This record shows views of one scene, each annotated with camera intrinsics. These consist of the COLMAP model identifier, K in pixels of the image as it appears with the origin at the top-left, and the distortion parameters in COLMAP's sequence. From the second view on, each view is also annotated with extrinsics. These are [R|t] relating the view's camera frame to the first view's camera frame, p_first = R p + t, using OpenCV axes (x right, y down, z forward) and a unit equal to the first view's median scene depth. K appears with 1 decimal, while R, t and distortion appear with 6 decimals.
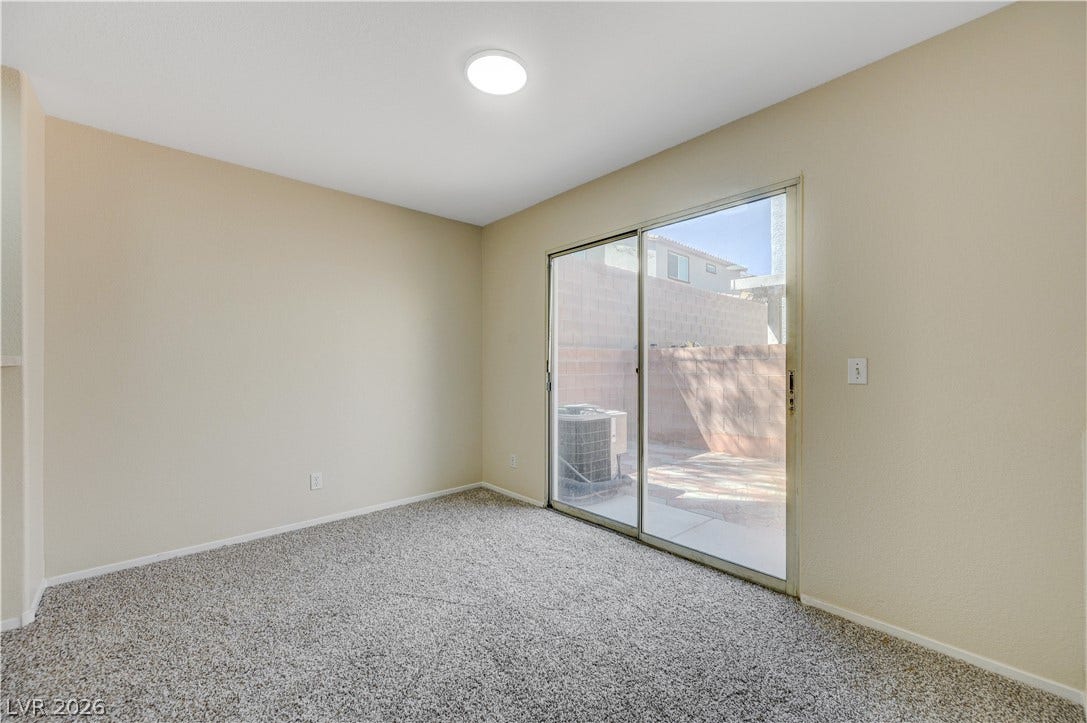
lens RADIAL K [[434.5, 0, 550.5], [0, 434.5, 363.3], [0, 0, 1]] dist [0.001070, -0.000054]
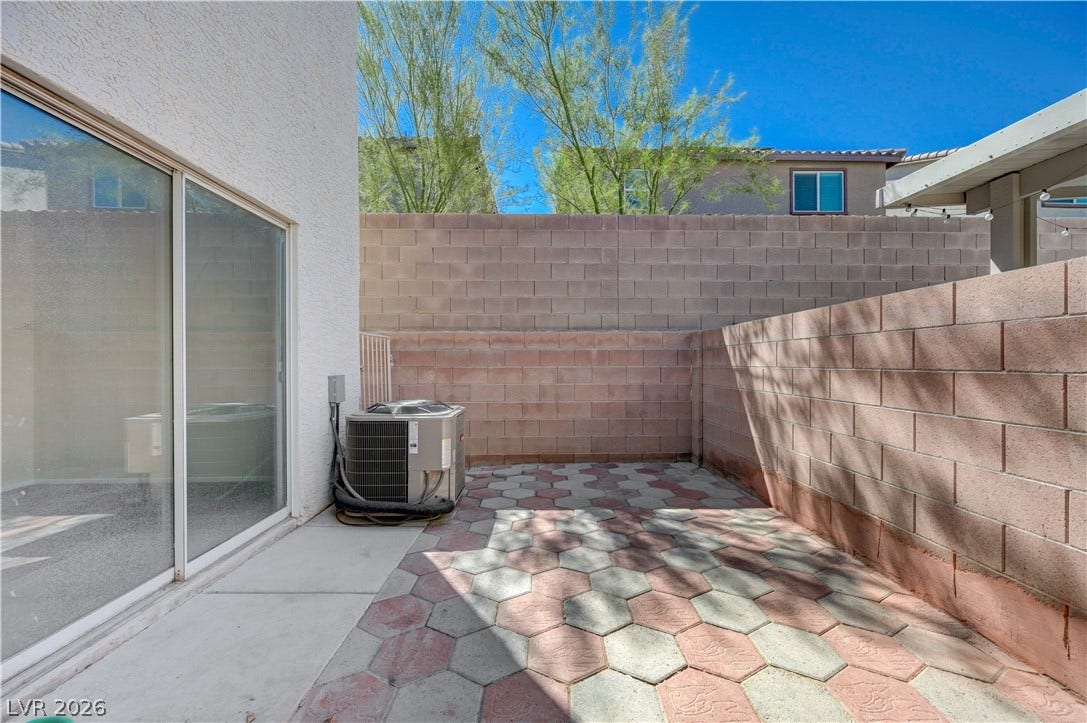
lens RADIAL K [[434.5, 0, 550.5], [0, 434.5, 363.3], [0, 0, 1]] dist [0.001070, -0.000054]
pose [[0.748503, 0.004455, -0.663116, 0.814157], [0.001303, 0.999966, 0.008190, 0.021362], [0.663130, -0.006994, 0.748472, 0.599985]]
